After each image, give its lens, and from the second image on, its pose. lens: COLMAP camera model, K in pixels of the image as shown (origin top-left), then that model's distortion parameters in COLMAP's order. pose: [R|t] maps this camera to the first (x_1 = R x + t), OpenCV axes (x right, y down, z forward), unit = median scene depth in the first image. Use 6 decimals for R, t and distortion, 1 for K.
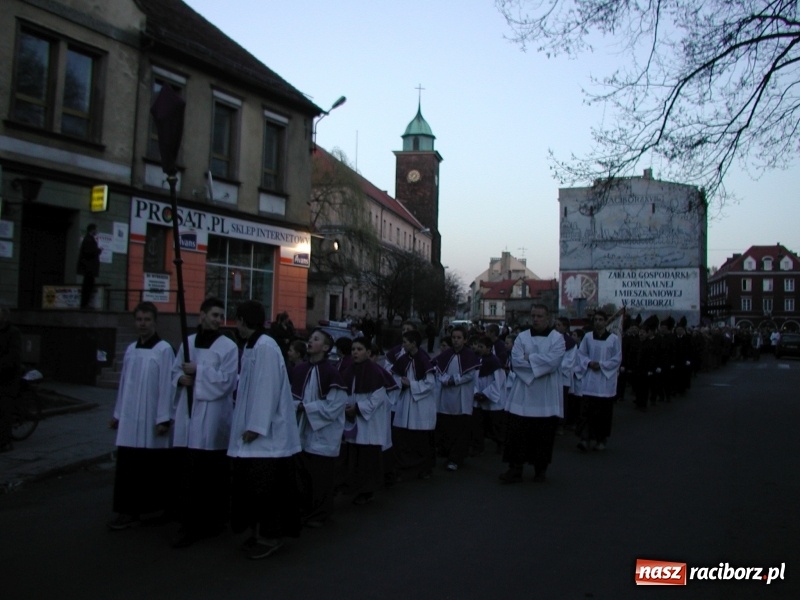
lens RADIAL K [[835.2, 0, 400.0], [0, 835.2, 300.0], [0, 0, 1]] dist [-0.240261, 0.243849]
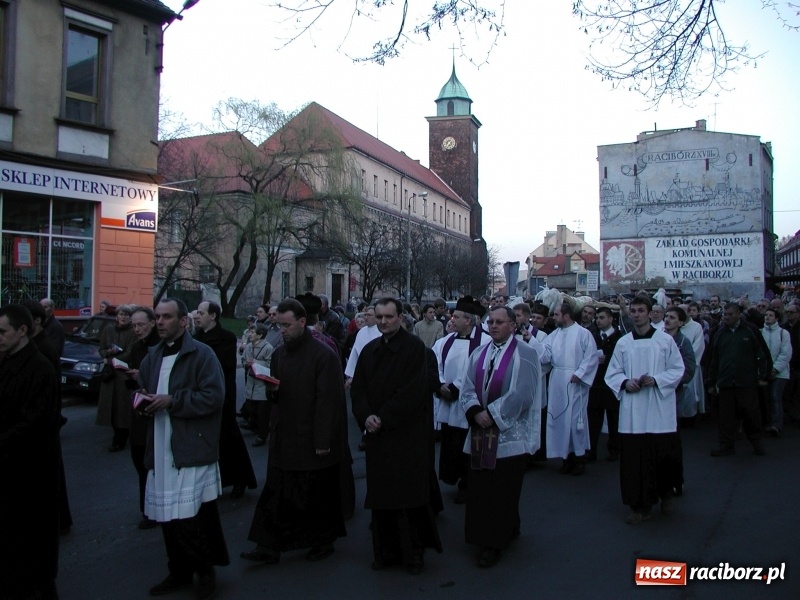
lens RADIAL K [[827.6, 0, 400.0], [0, 827.6, 300.0], [0, 0, 1]] dist [-0.238610, 0.249664]
pose [[0.995335, -0.021306, -0.094098, 0.066877], [0.023528, 0.999469, 0.022563, 0.003432], [0.093567, -0.024672, 0.995307, 0.133195]]
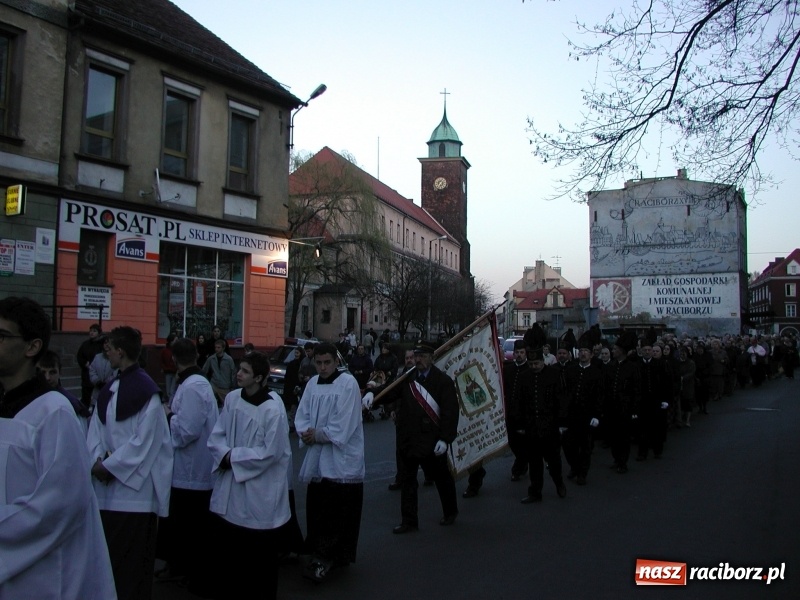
lens RADIAL K [[835.2, 0, 400.0], [0, 835.2, 300.0], [0, 0, 1]] dist [-0.240261, 0.243849]
pose [[0.998704, -0.015775, -0.048384, 0.021805], [0.015092, 0.999782, -0.014454, -0.000316], [0.048601, 0.013705, 0.998724, 0.049728]]
